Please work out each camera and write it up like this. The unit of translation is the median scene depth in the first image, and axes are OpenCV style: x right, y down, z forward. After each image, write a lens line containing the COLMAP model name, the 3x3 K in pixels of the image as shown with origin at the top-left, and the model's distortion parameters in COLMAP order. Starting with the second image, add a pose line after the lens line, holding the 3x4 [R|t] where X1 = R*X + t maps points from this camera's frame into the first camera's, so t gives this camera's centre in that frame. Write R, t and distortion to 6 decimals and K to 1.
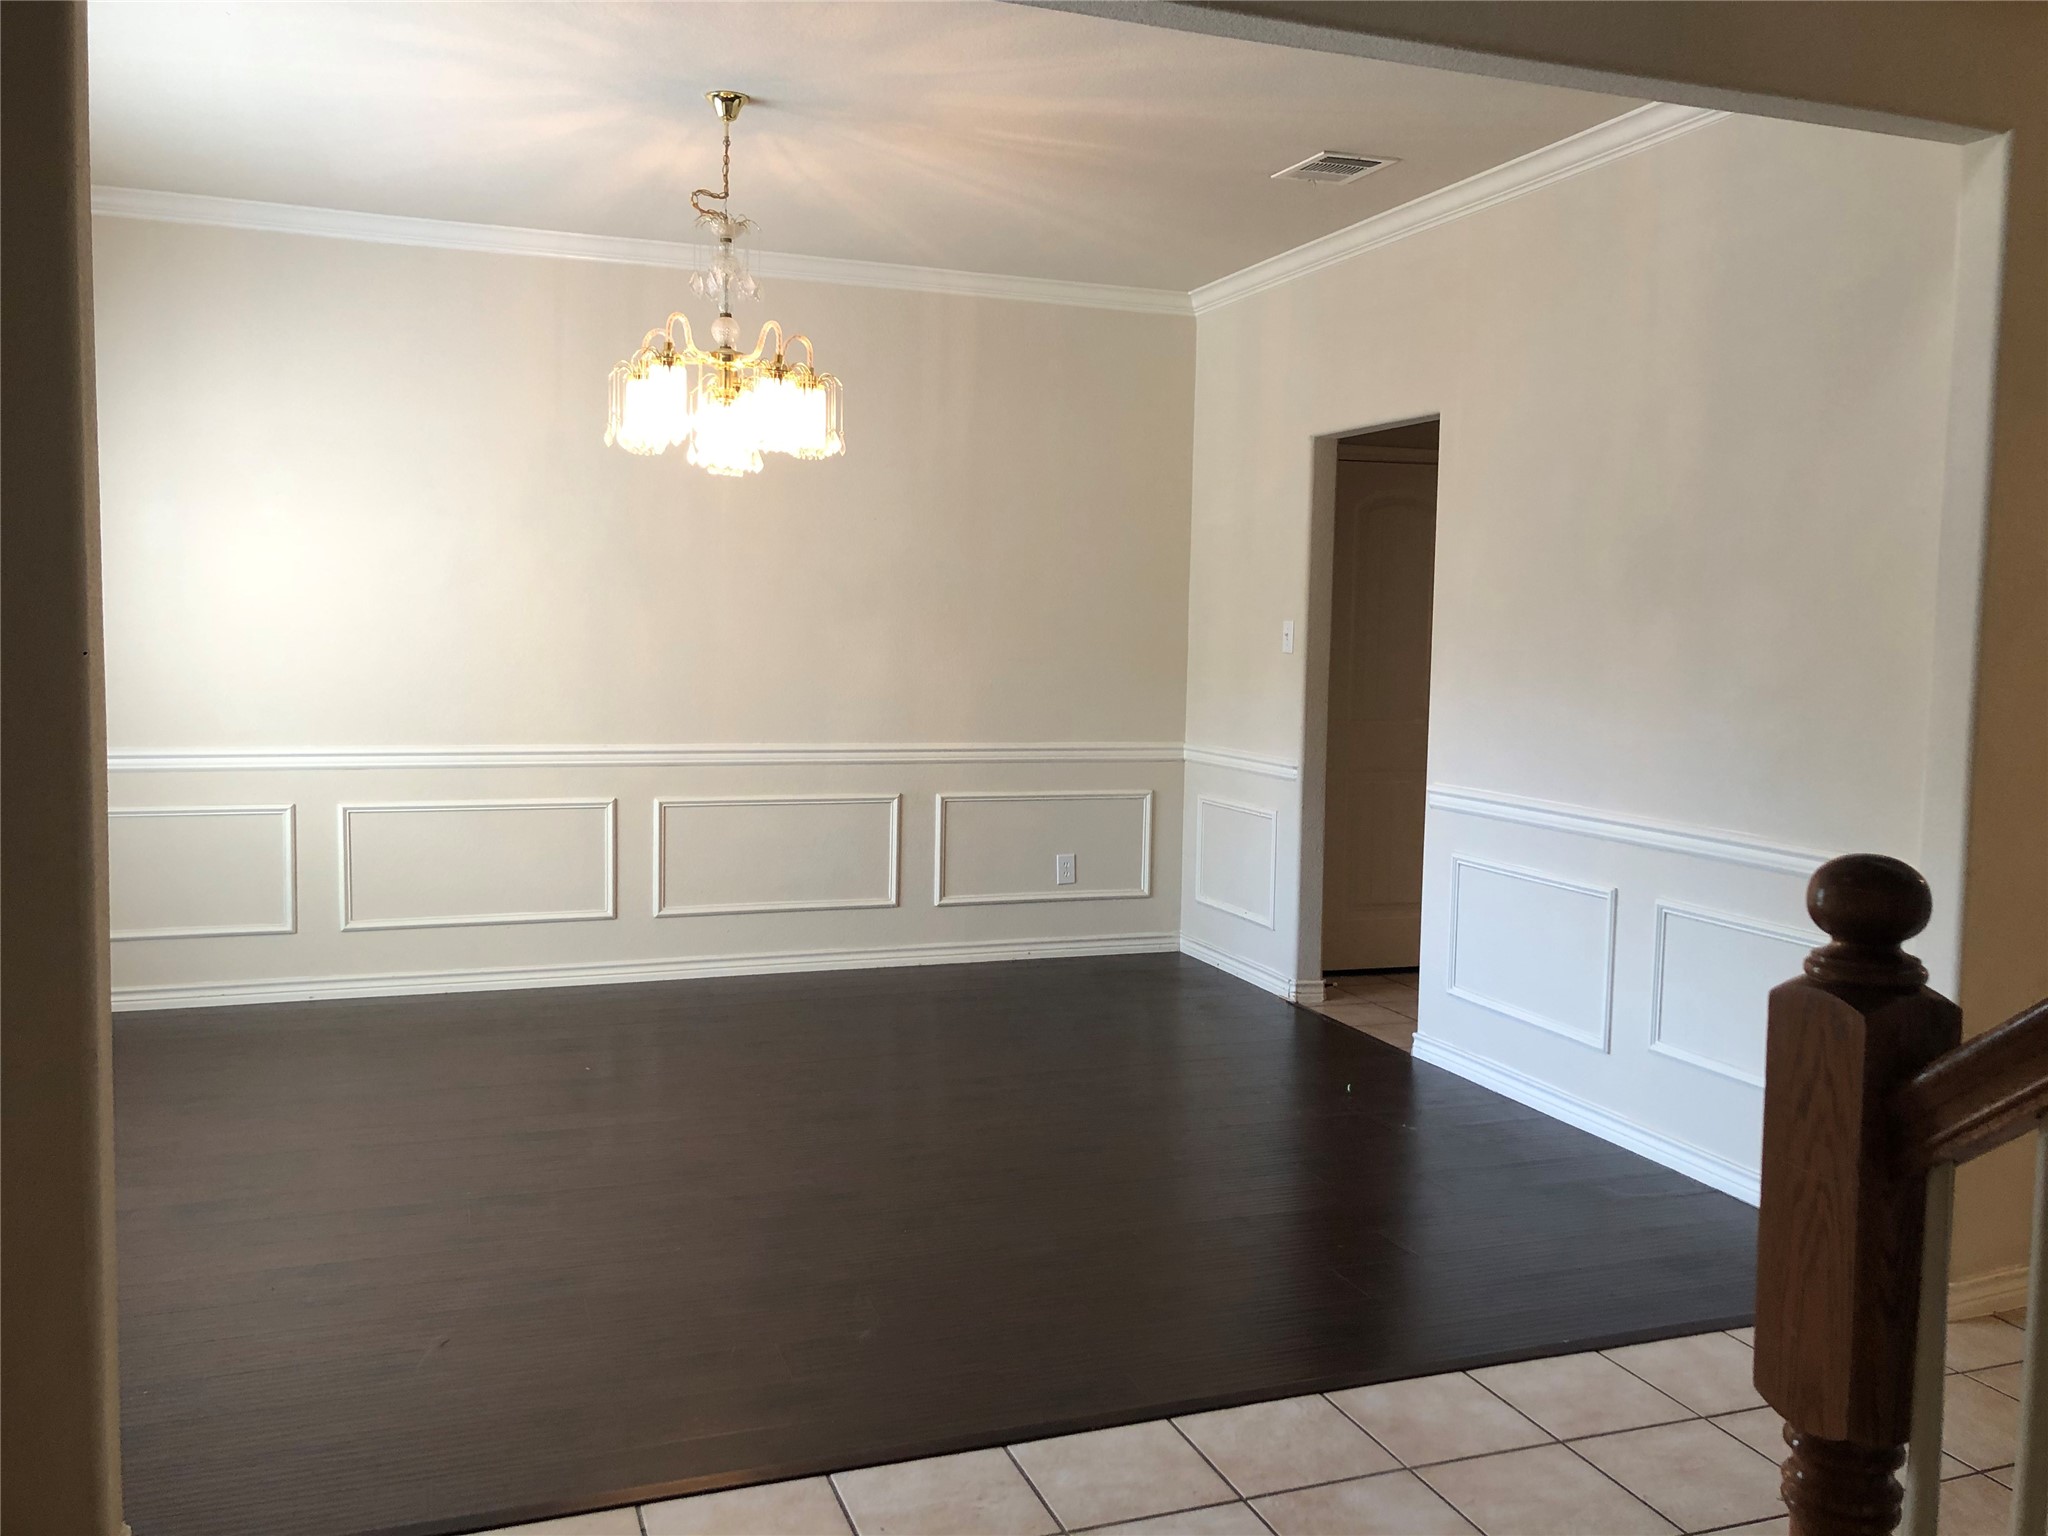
lens RADIAL K [[1671.5, 0, 1022.5], [0, 1671.5, 768.7], [0, 0, 1]] dist [0.026458, -0.029126]
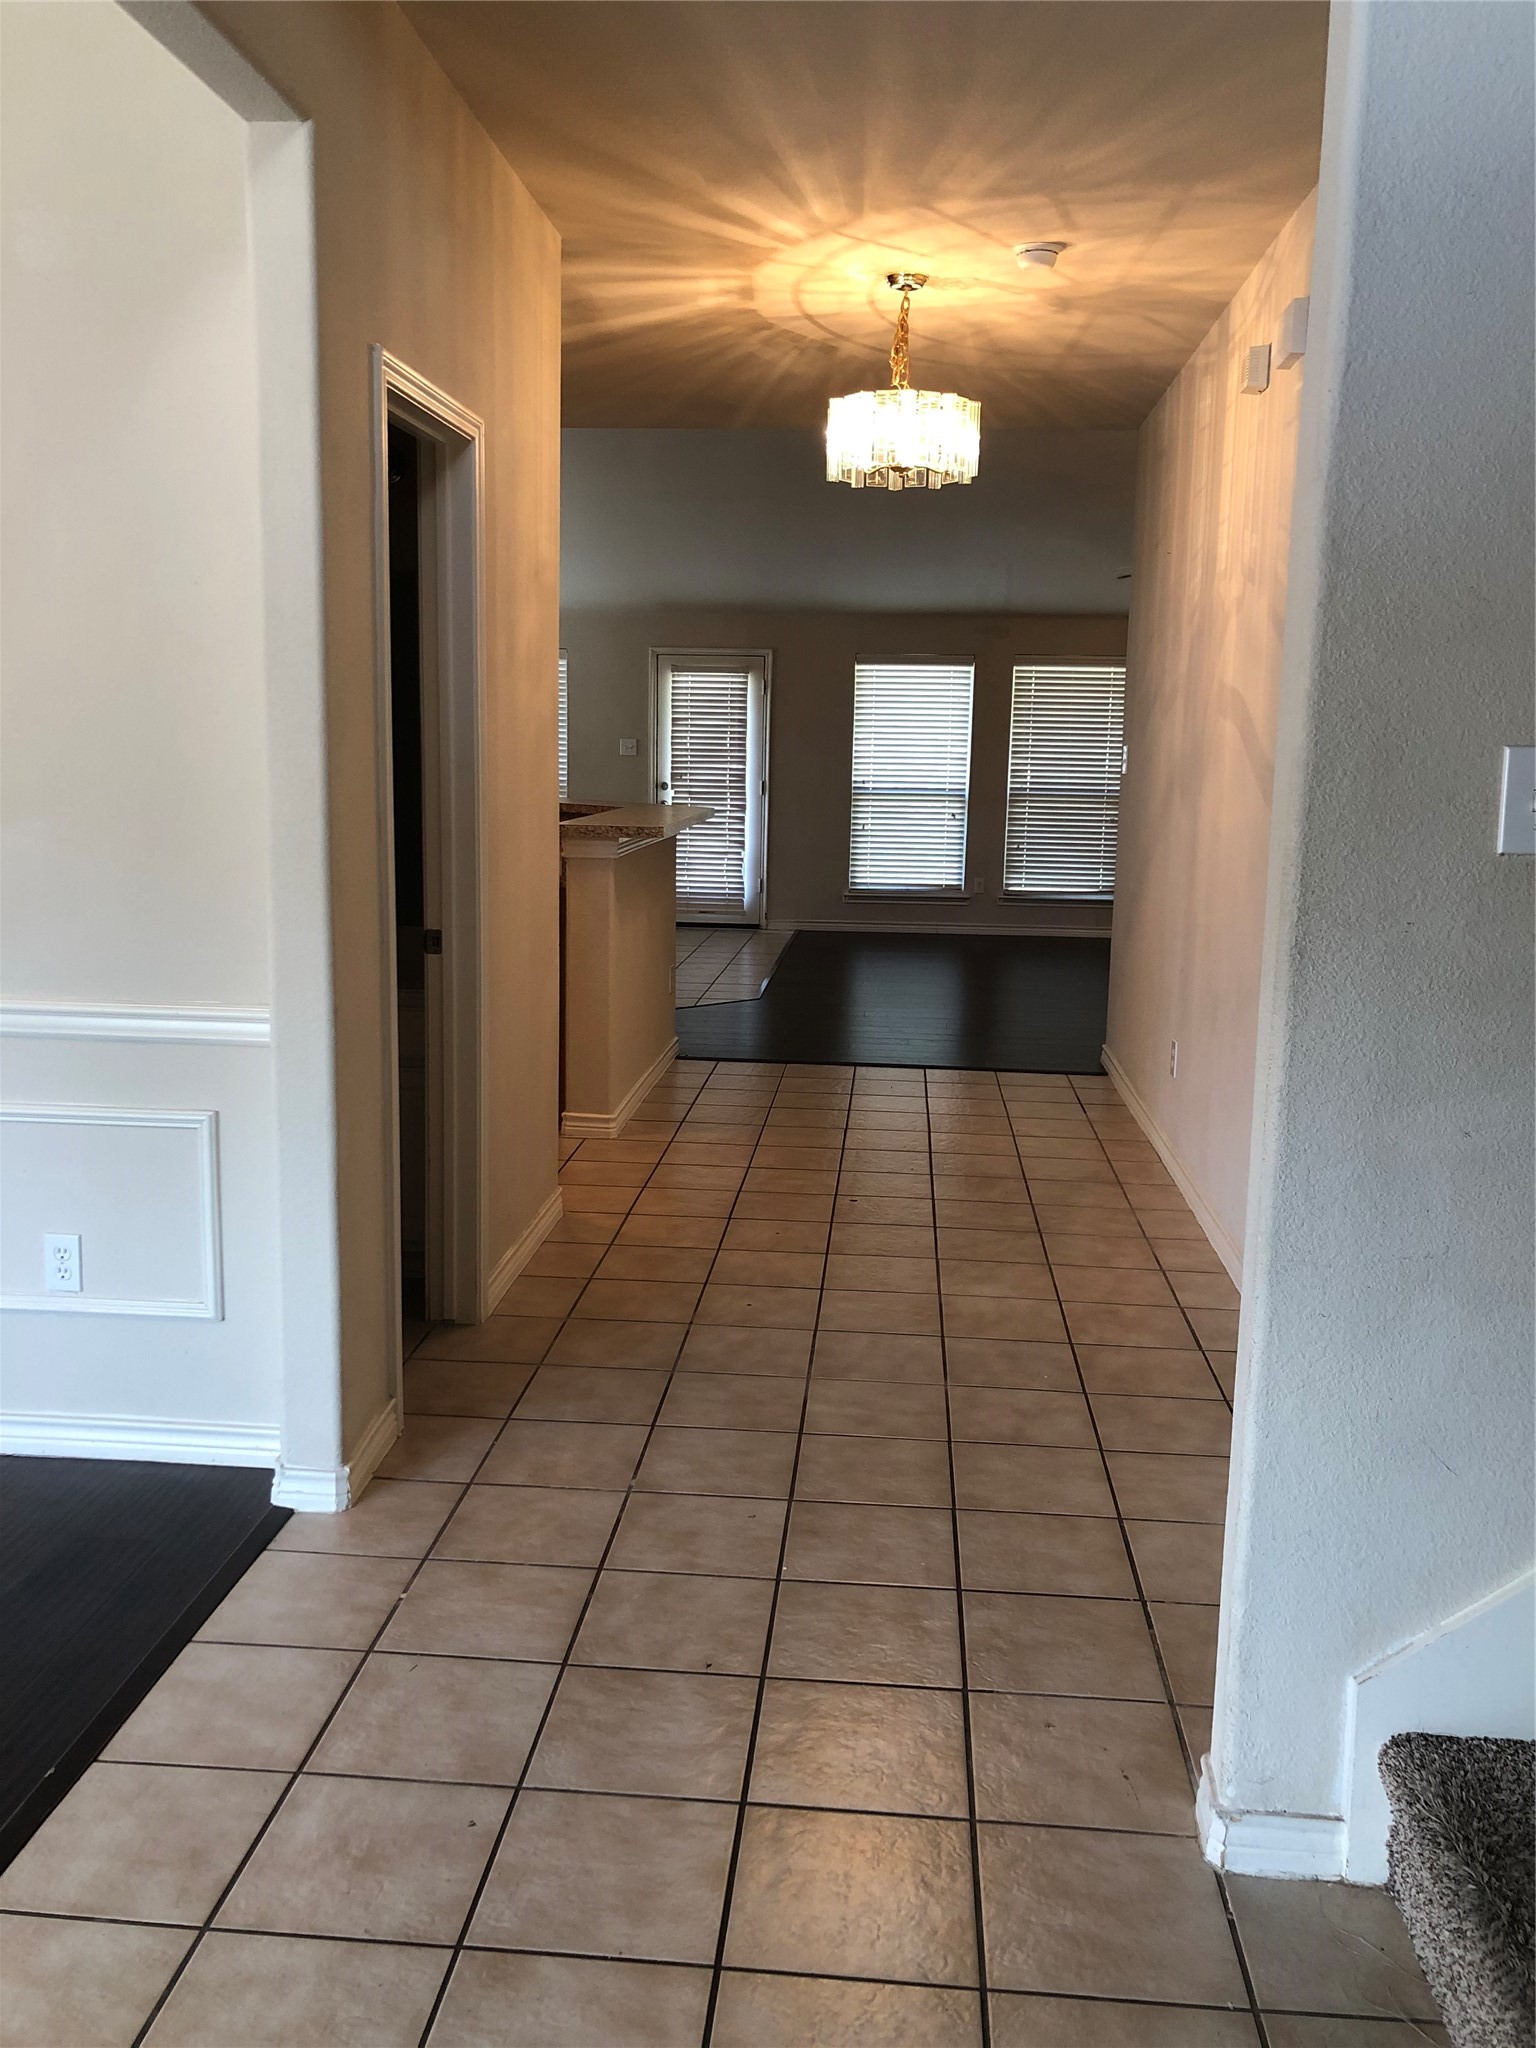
lens RADIAL K [[1671.5, 0, 768.9], [0, 1671.5, 1005.8], [0, 0, 1]] dist [0.026458, -0.029126]
pose [[0.416233, -0.151975, 0.896467, -0.128773], [0.064278, 0.988384, 0.137713, -0.047563], [-0.906983, 0.000302, 0.421166, 0.443906]]
